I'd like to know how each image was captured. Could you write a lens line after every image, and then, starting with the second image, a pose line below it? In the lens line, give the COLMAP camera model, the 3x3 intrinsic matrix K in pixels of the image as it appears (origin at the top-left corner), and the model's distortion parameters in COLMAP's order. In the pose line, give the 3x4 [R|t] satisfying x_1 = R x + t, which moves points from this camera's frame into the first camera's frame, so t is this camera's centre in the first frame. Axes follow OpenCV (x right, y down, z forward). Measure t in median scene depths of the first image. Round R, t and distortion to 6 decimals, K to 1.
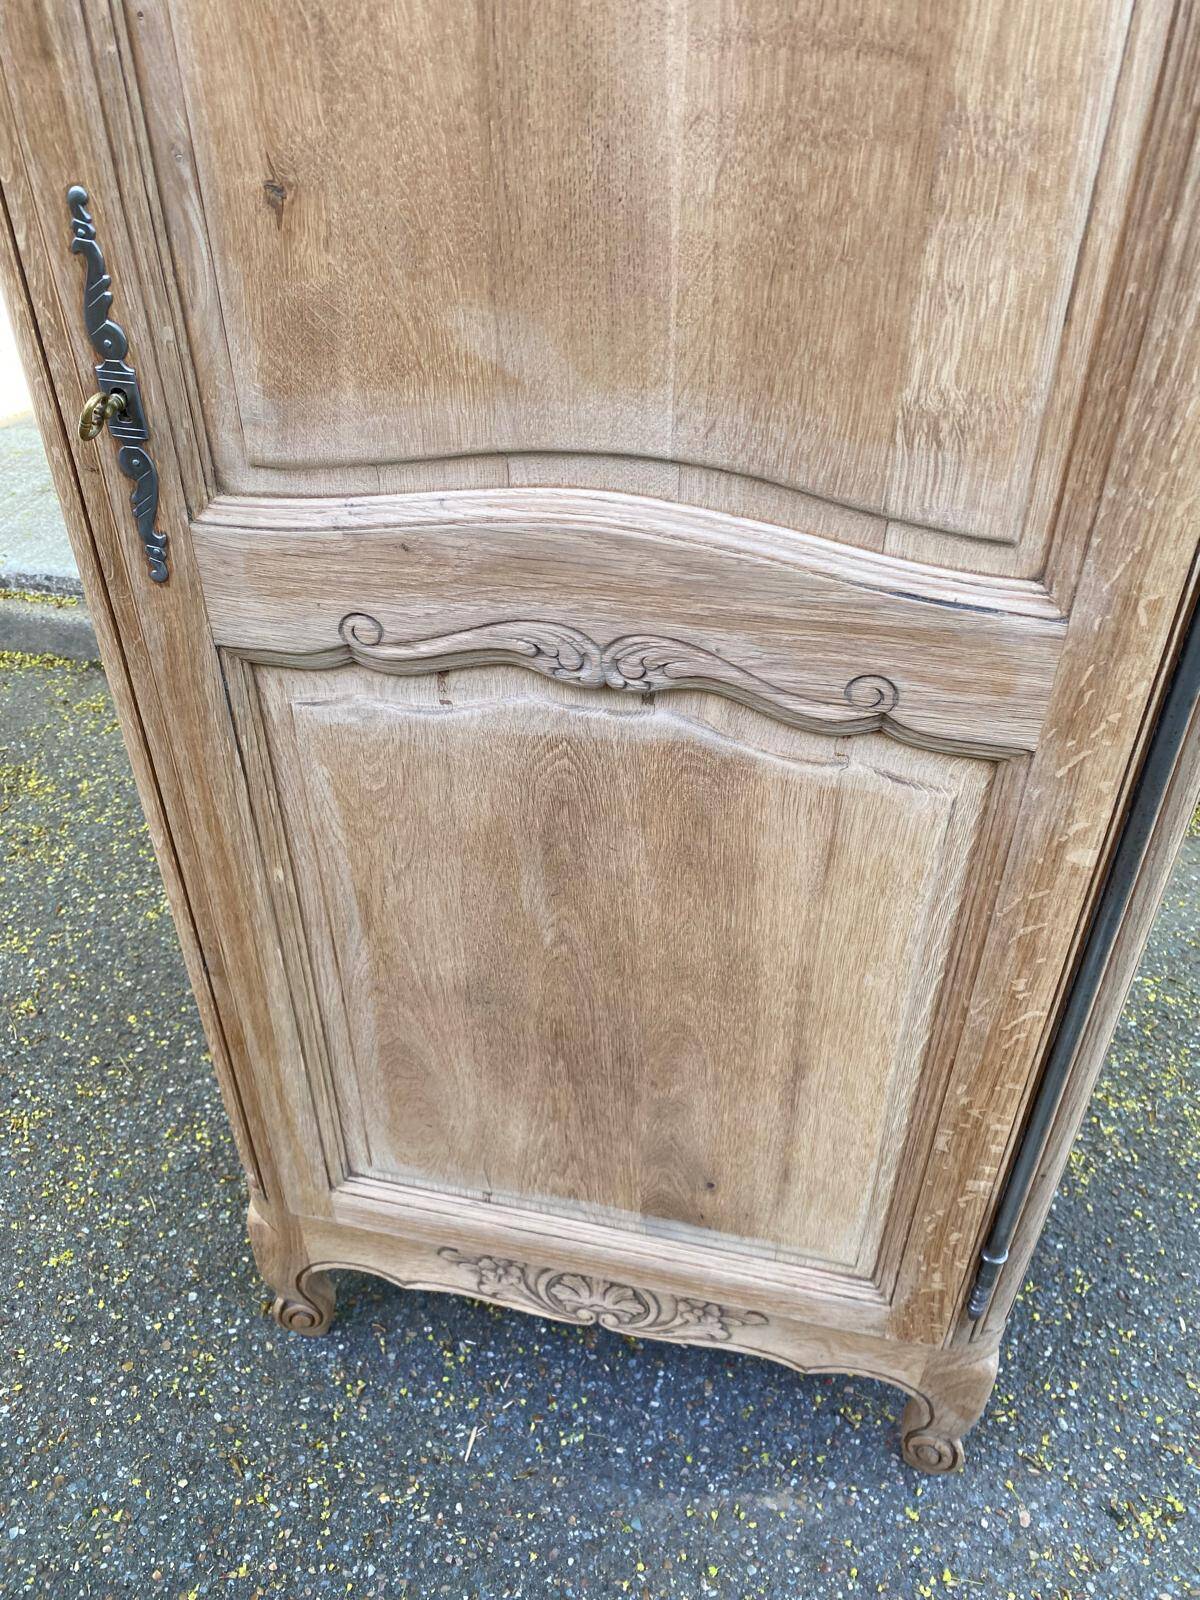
lens RADIAL K [[1222.7, 0, 621.8], [0, 1222.7, 801.9], [0, 0, 1]] dist [0.026517, -0.037383]
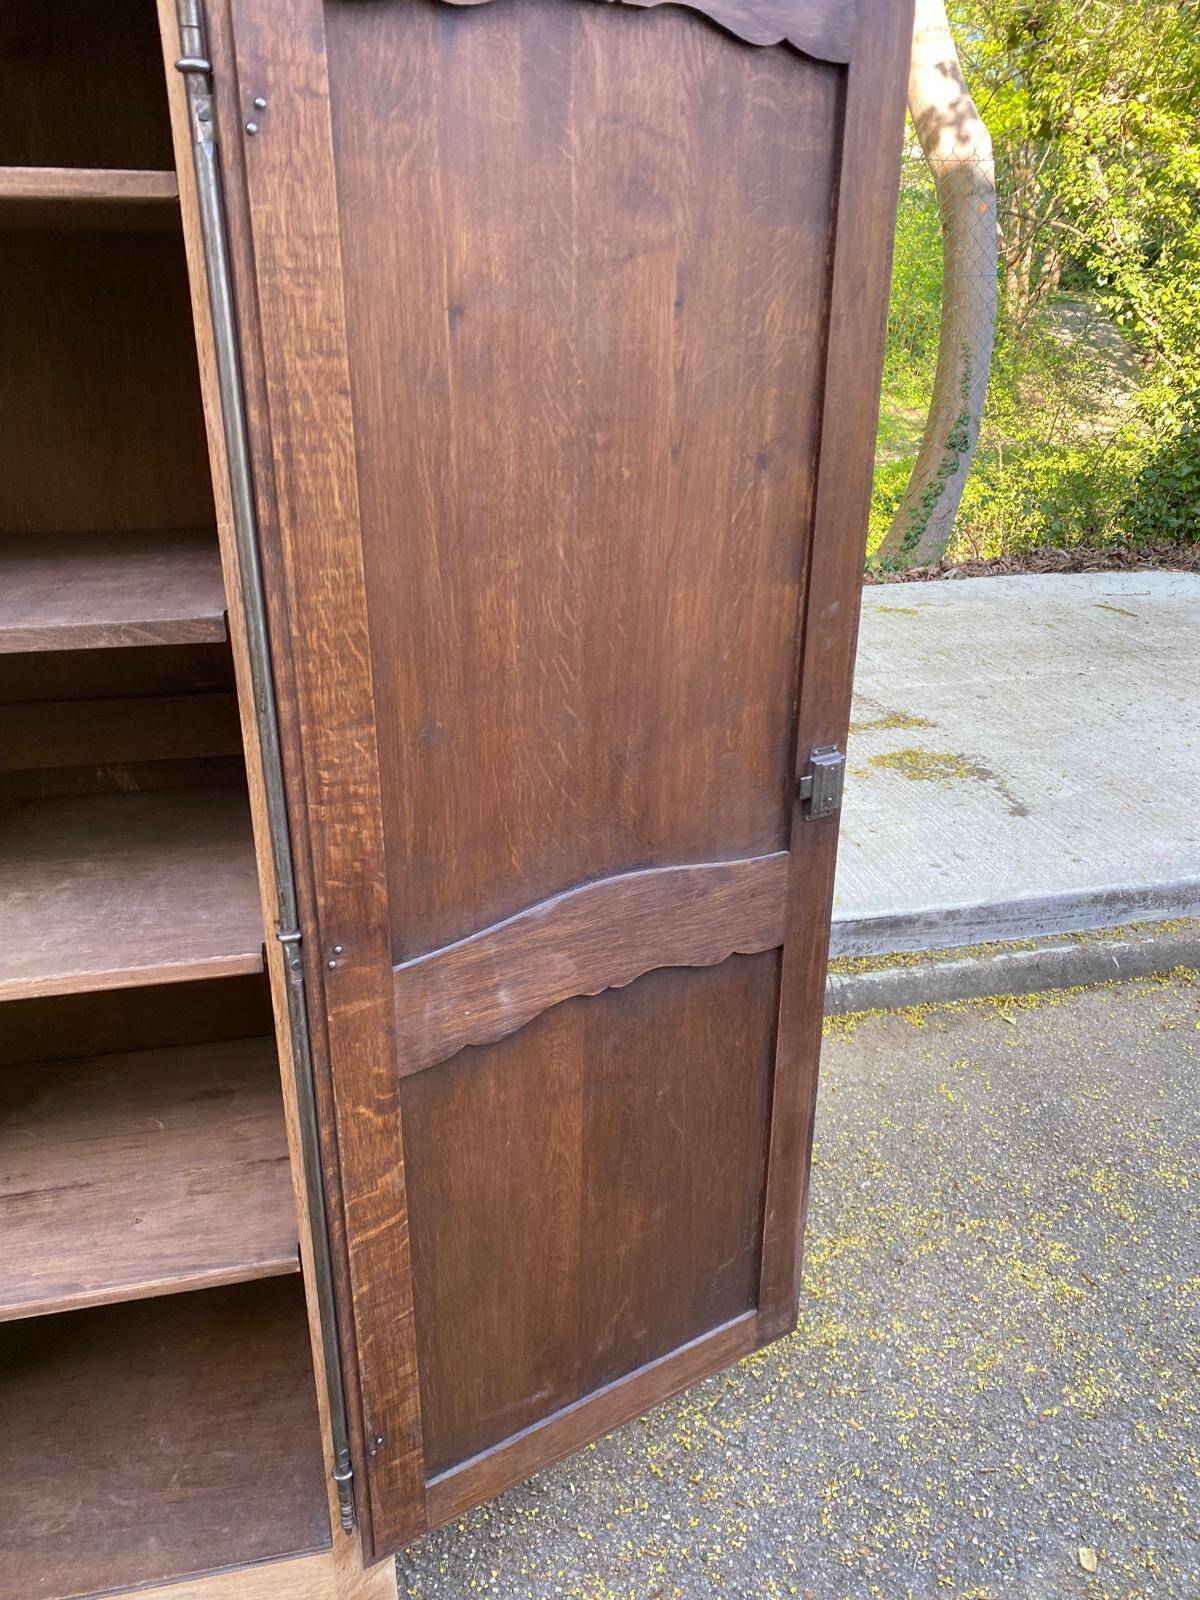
lens RADIAL K [[1222.7, 0, 593.3], [0, 1222.7, 807.1], [0, 0, 1]] dist [0.026517, -0.037383]
pose [[0.909056, -0.170238, 0.380311, 0.179947], [0.256161, 0.948204, -0.187857, 0.011317], [-0.328632, 0.268193, 0.905579, -0.500814]]
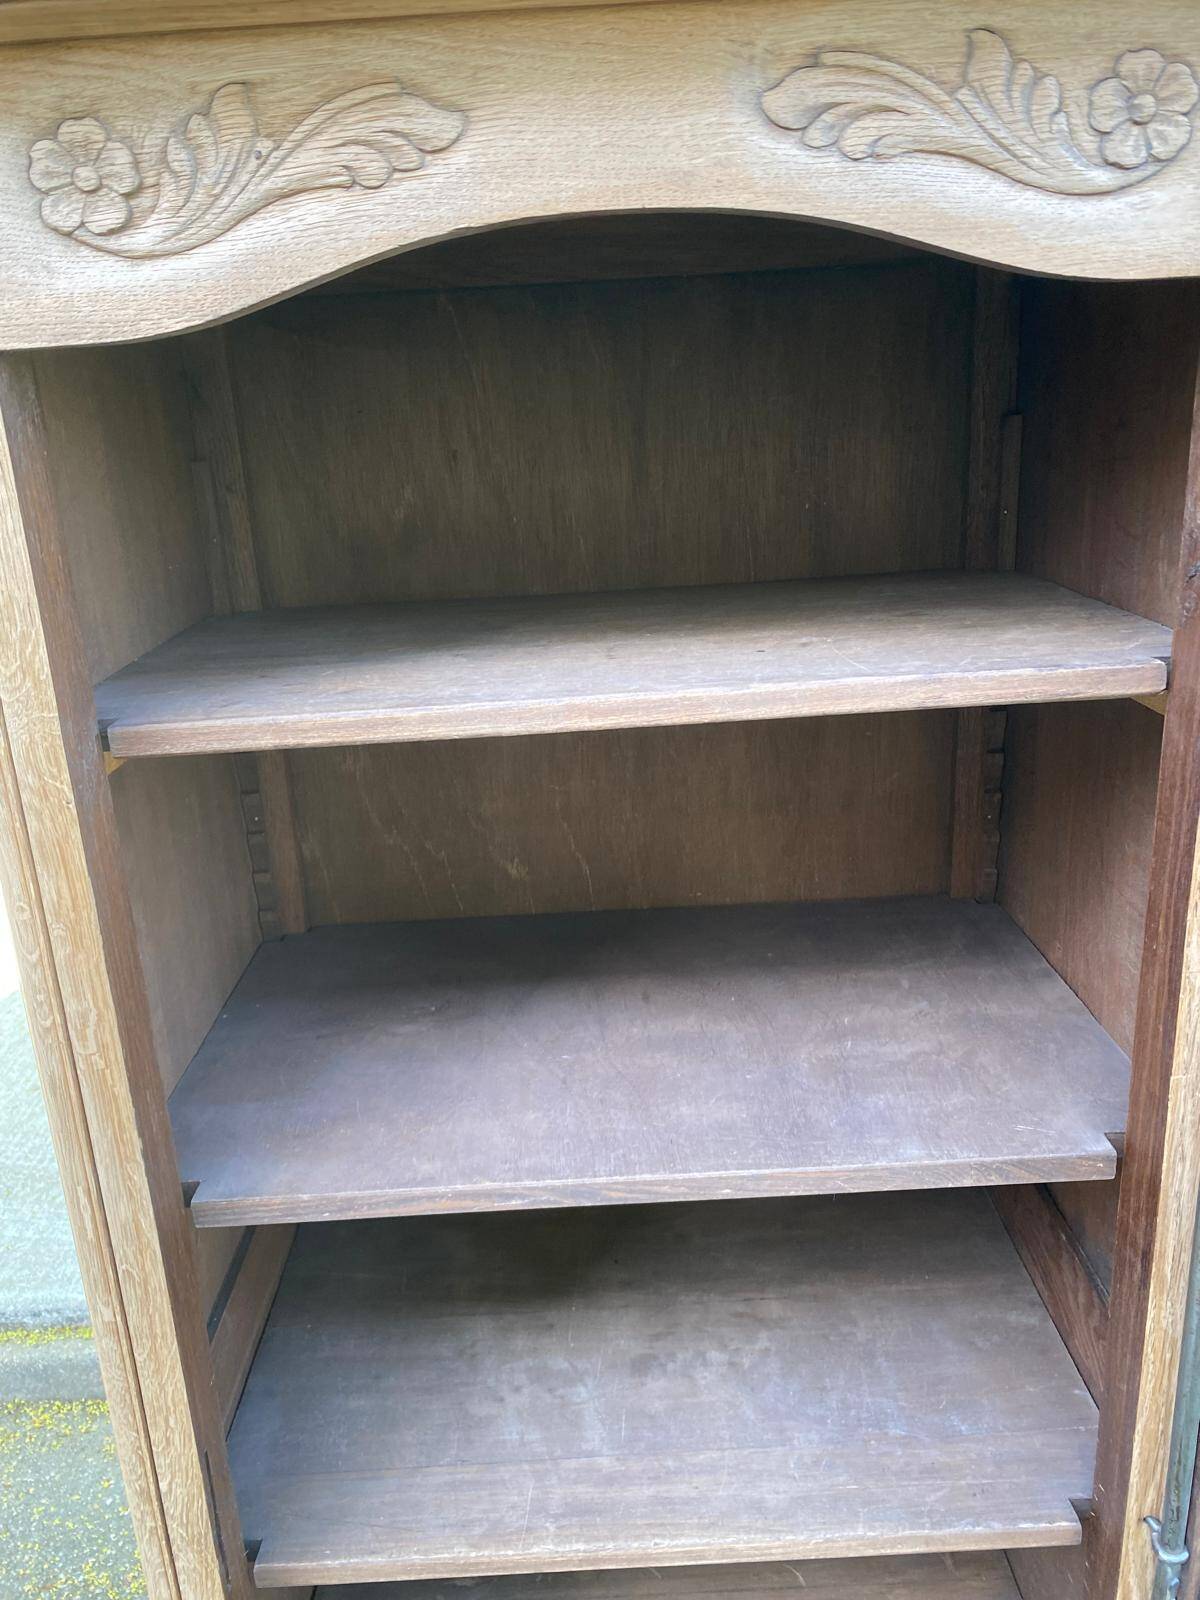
lens RADIAL K [[1222.7, 0, 591.1], [0, 1222.7, 793.0], [0, 0, 1]] dist [0.026517, -0.037383]
pose [[0.973596, -0.127727, 0.189199, -0.167130], [0.182868, 0.932484, -0.311500, -0.469958], [-0.136638, 0.337873, 0.931221, -0.294797]]
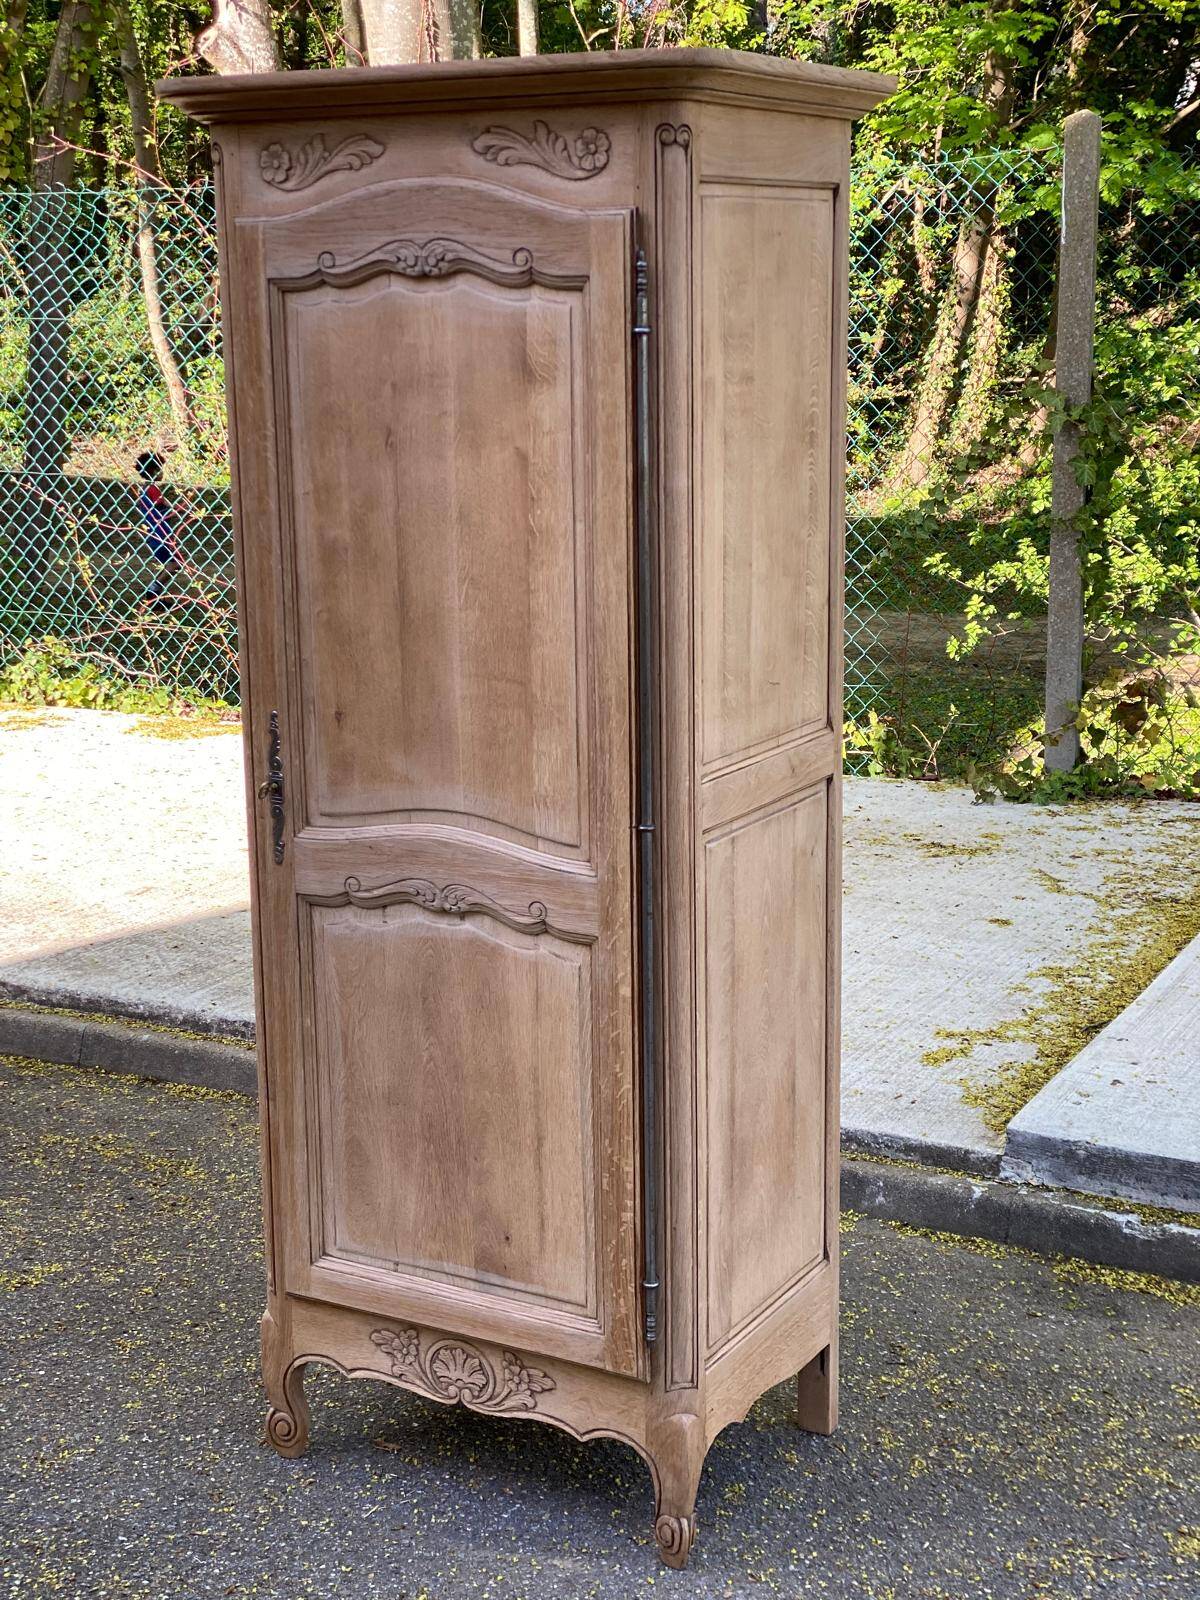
lens RADIAL K [[2371.8, 0, 617.2], [0, 2371.8, 817.3], [0, 0, 1]] dist [0.115771, 0.000000]
pose [[0.953280, 0.044408, -0.298806, 1.309151], [-0.161802, 0.910348, -0.380902, 1.123570], [0.255102, 0.411453, 0.875002, -2.333627]]
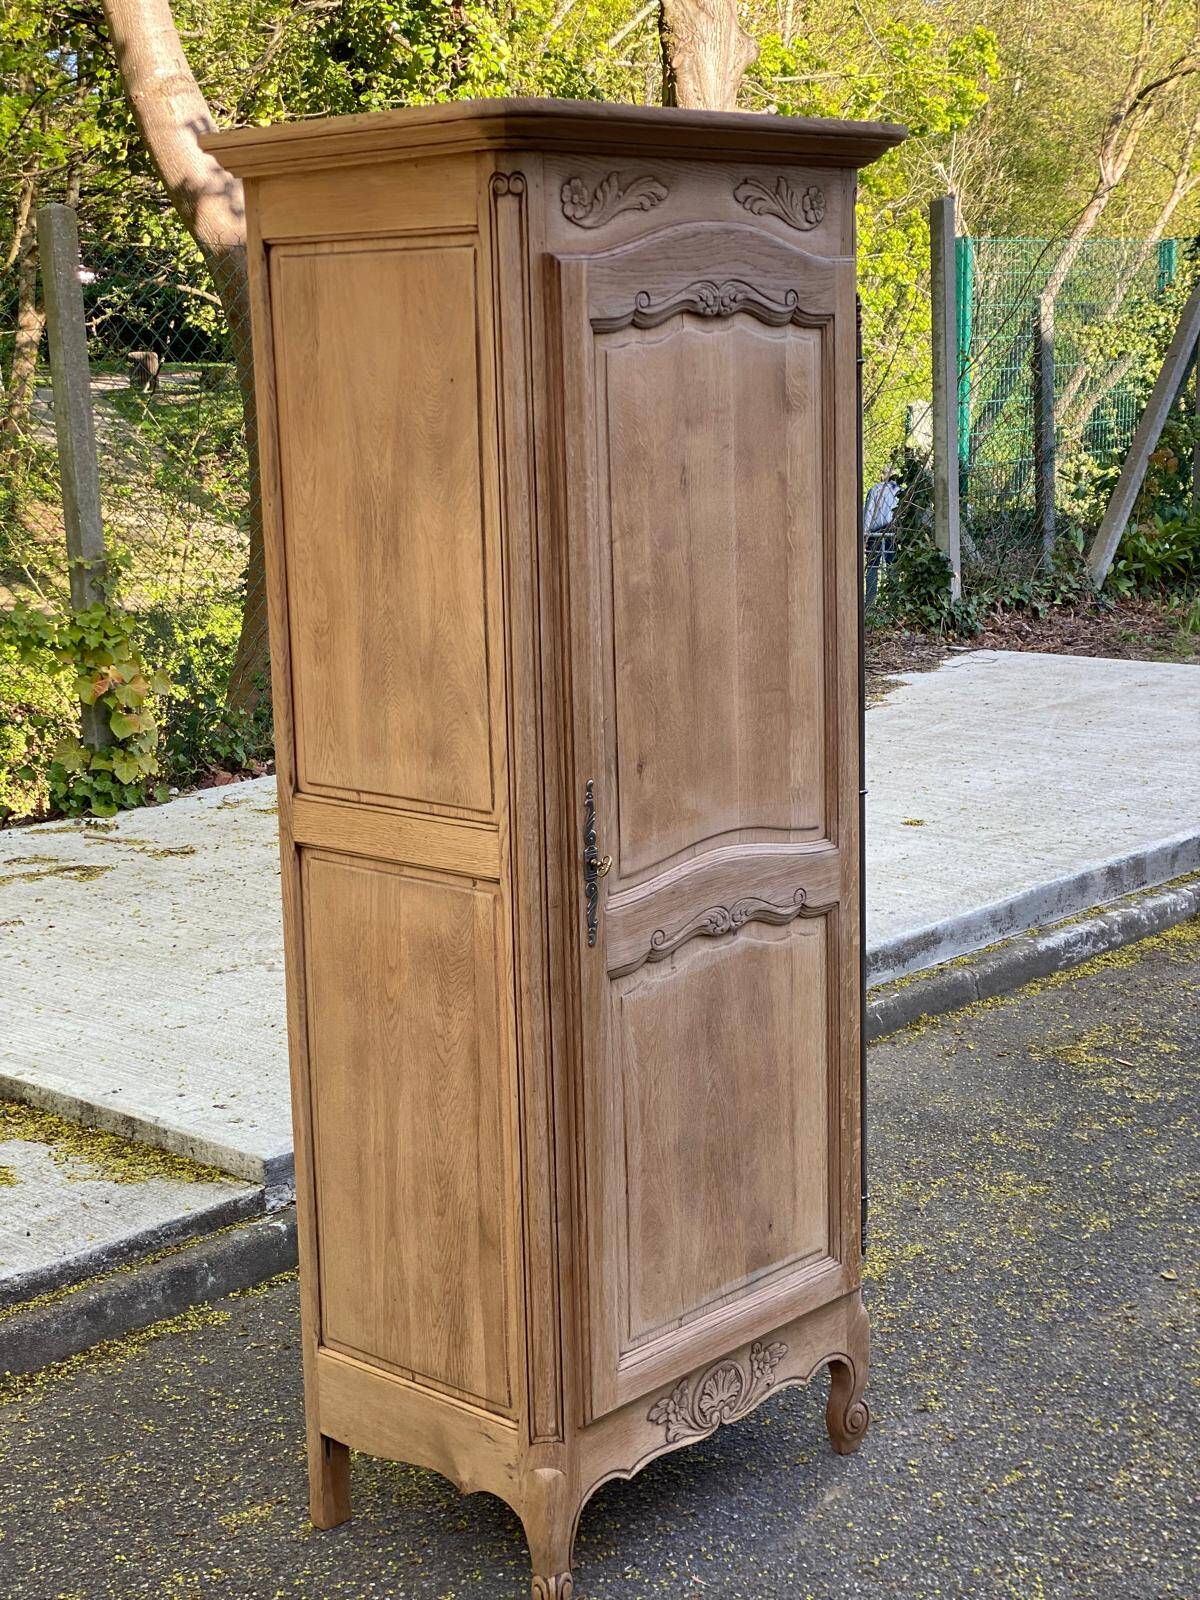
lens RADIAL K [[2371.8, 0, 601.9], [0, 2371.8, 801.5], [0, 0, 1]] dist [0.115771, 0.000000]
pose [[0.506808, -0.185816, 0.841795, -3.179031], [0.542107, 0.827946, -0.143619, 0.180850], [-0.670273, 0.529130, 0.520341, -1.086644]]
